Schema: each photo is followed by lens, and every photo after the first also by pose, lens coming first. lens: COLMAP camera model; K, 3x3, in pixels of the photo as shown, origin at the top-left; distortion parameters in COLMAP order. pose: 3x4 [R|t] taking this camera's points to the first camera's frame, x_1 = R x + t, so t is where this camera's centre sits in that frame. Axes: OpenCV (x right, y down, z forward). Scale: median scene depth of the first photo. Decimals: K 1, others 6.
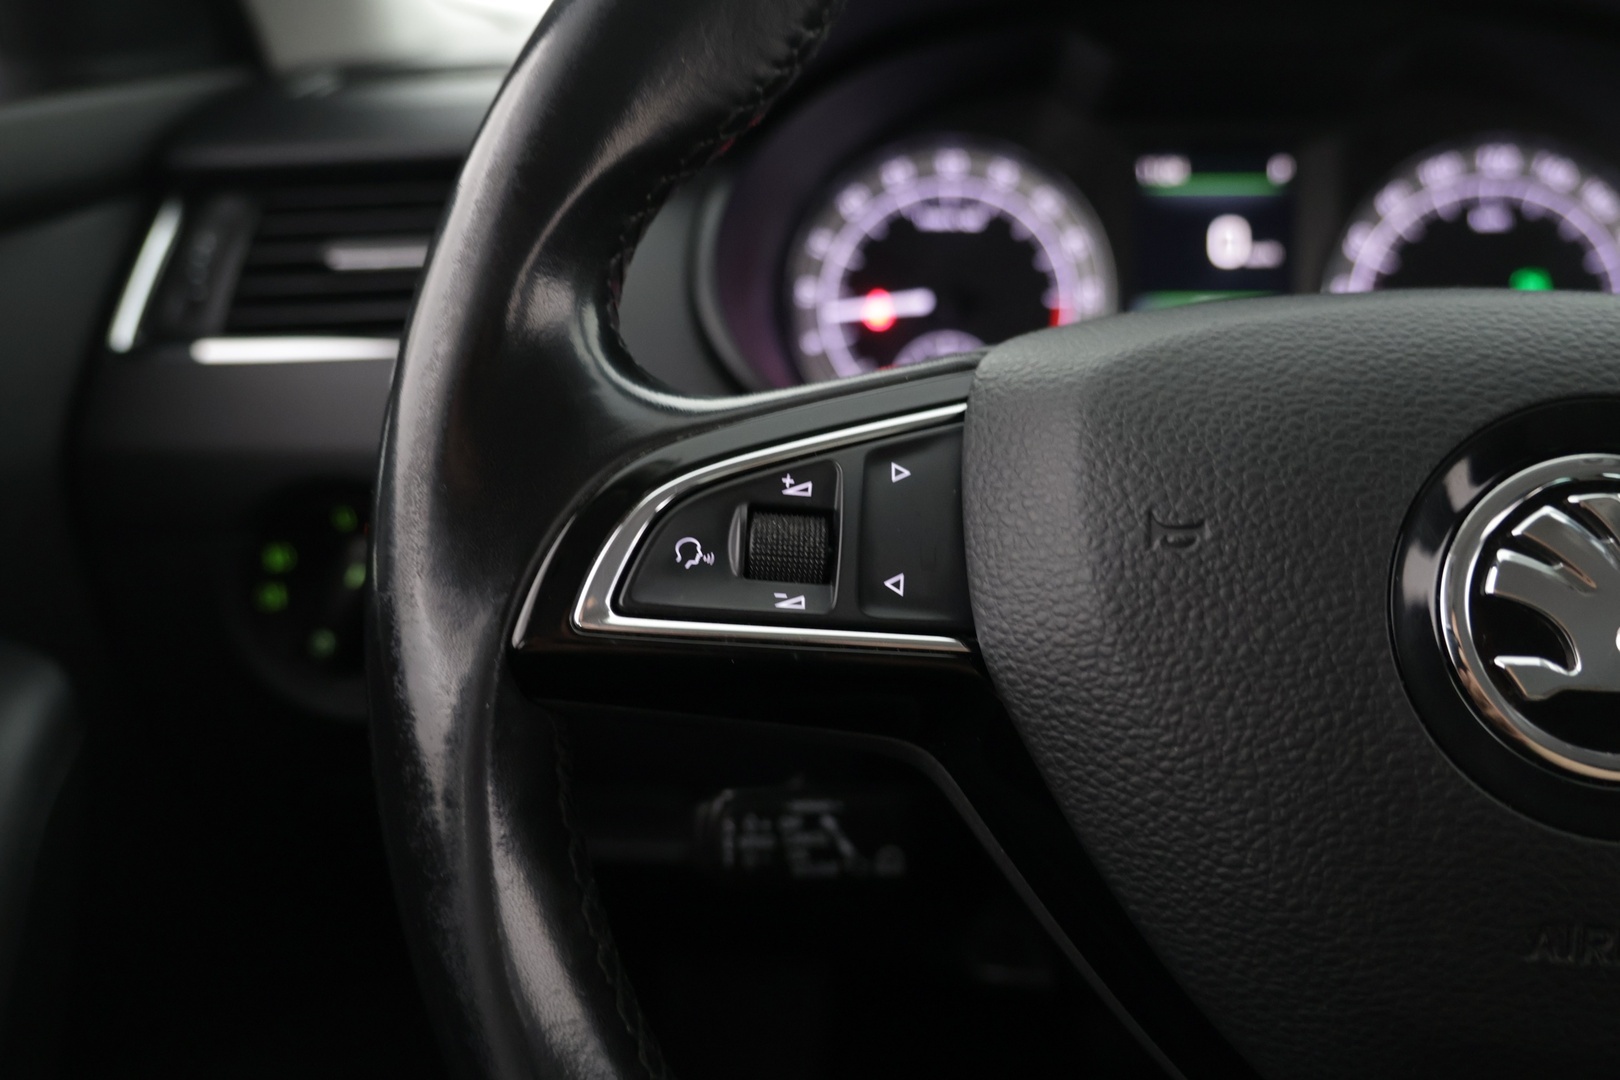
lens RADIAL K [[1331.0, 0, 805.7], [0, 1331.0, 556.9], [0, 0, 1]] dist [-0.009600, -0.003394]
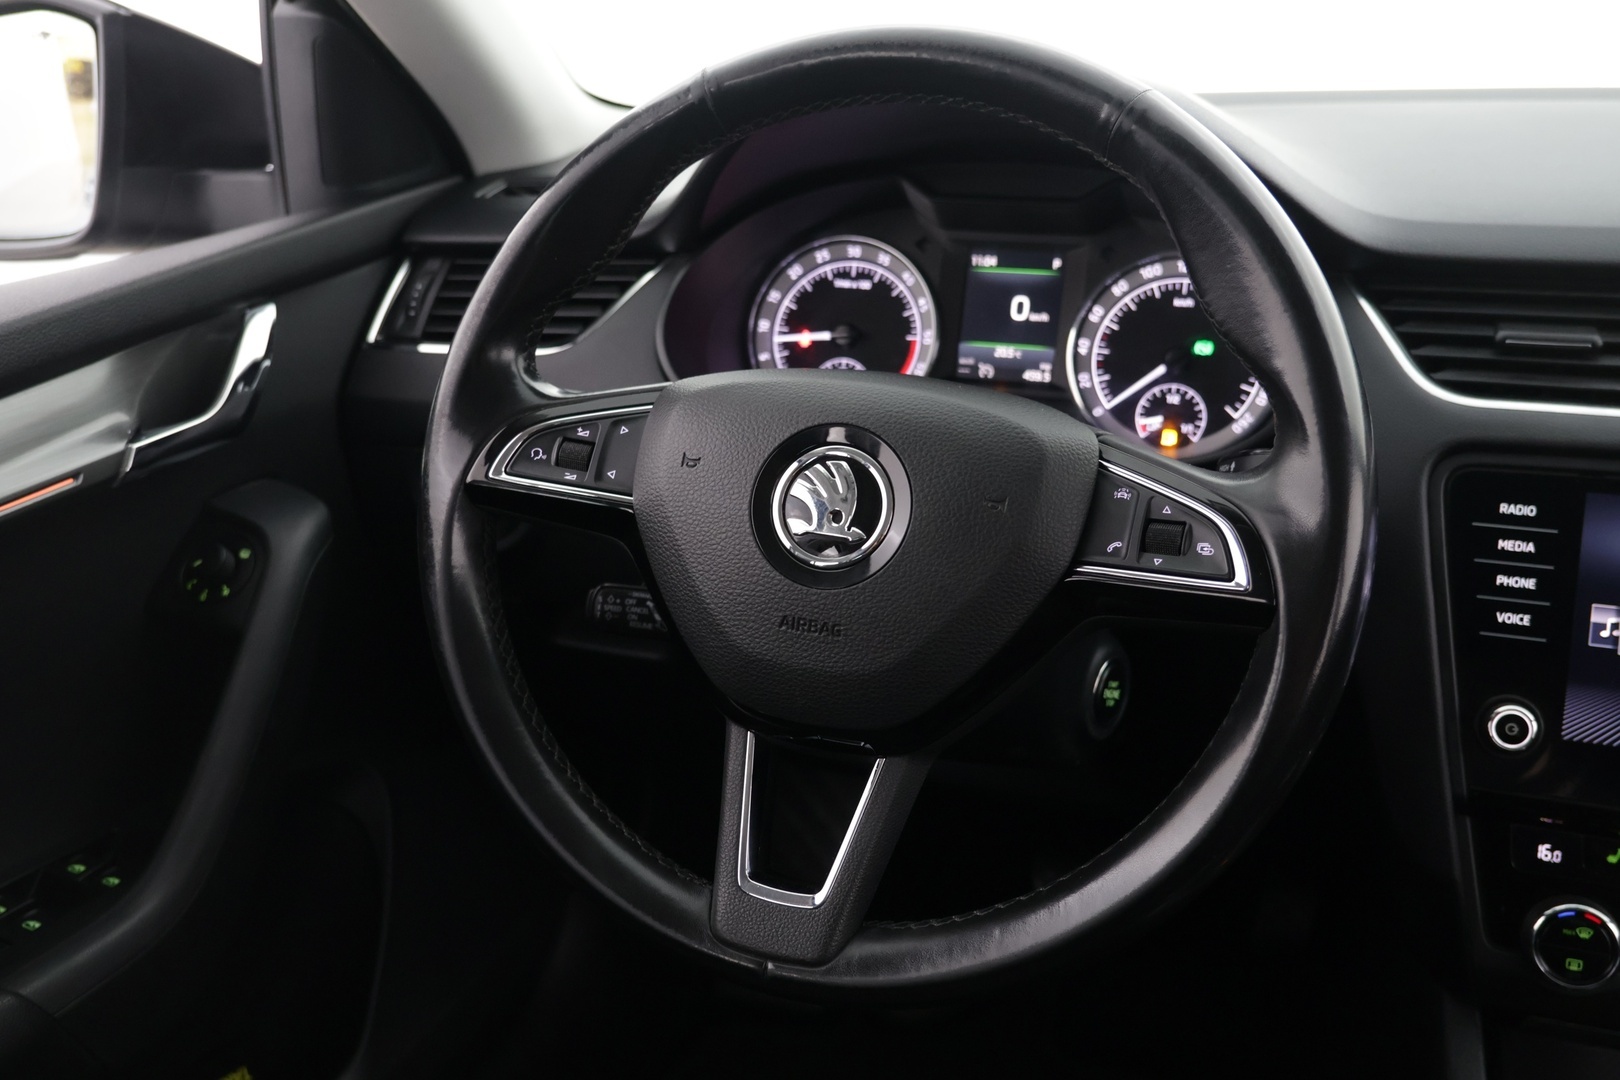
lens RADIAL K [[1456.8, 0, 815.7], [0, 1456.8, 524.2], [0, 0, 1]] dist [-0.012999, -0.010071]
pose [[0.974269, 0.098462, -0.202744, 0.703185], [-0.099062, 0.995055, 0.007212, 0.039865], [0.202452, 0.013057, 0.979205, -1.118367]]
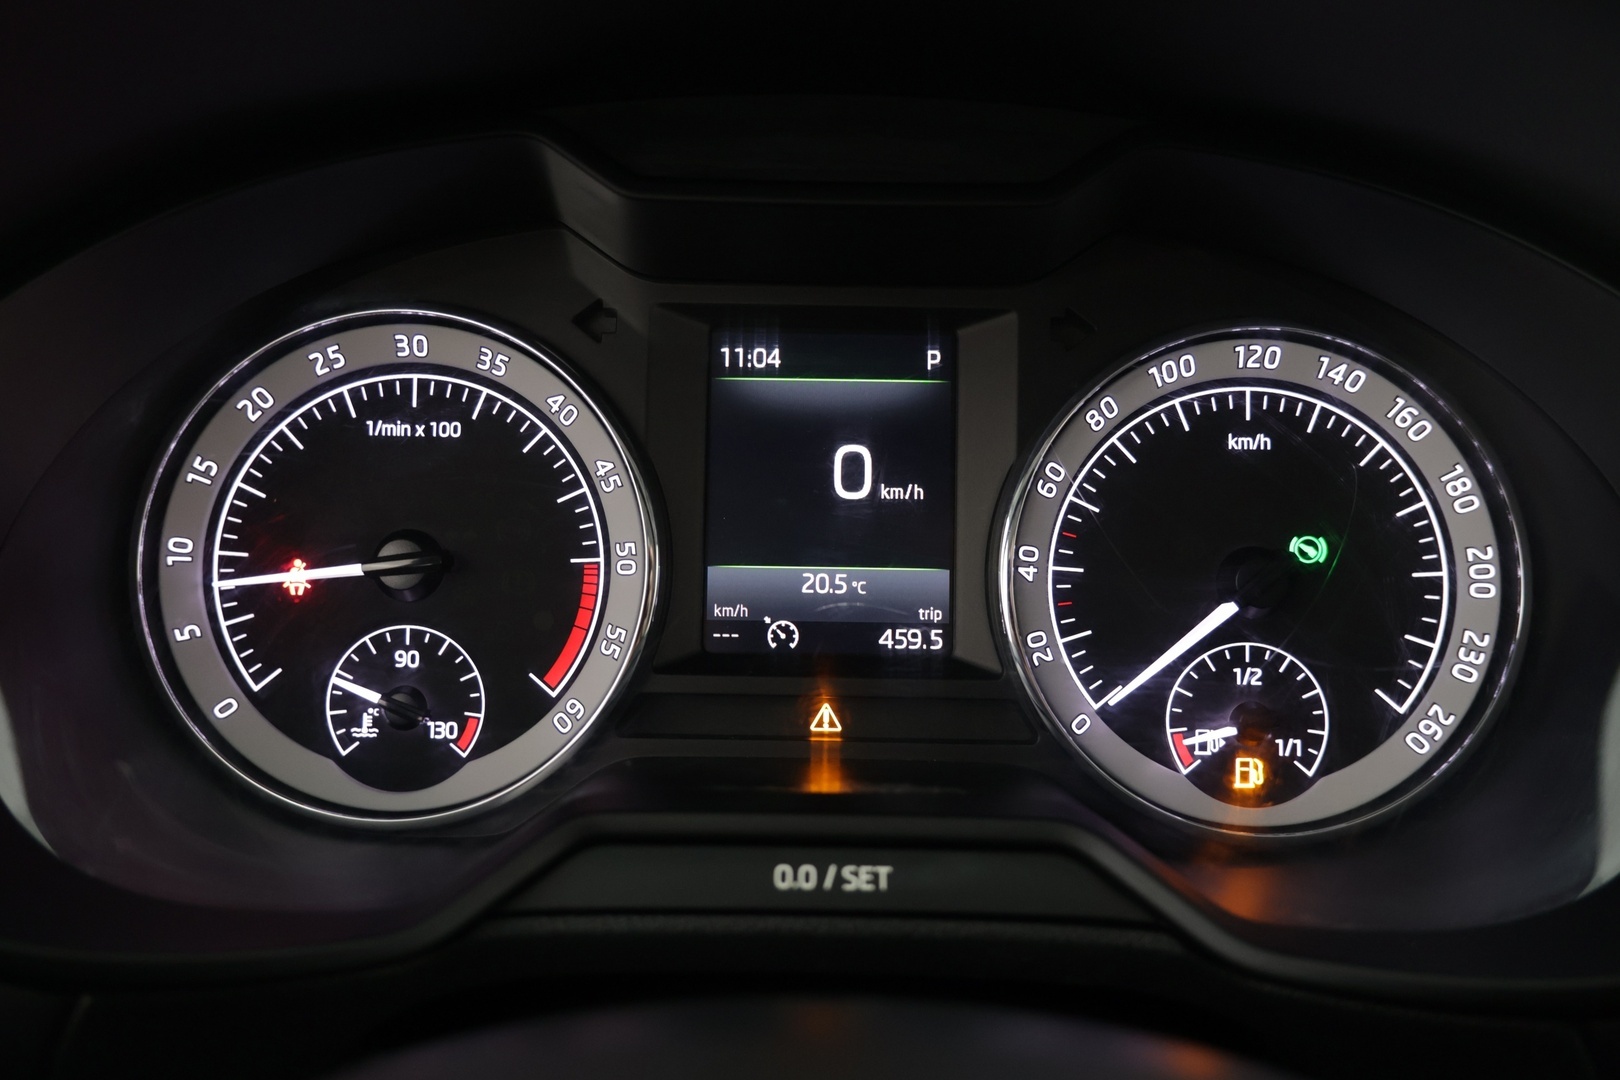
lens RADIAL K [[1331.0, 0, 798.0], [0, 1331.0, 526.8], [0, 0, 1]] dist [-0.009600, -0.003394]
pose [[0.994225, 0.014108, 0.106380, 0.347043], [-0.009779, 0.999107, -0.041113, -0.287864], [-0.106865, 0.039835, 0.993475, 0.581190]]
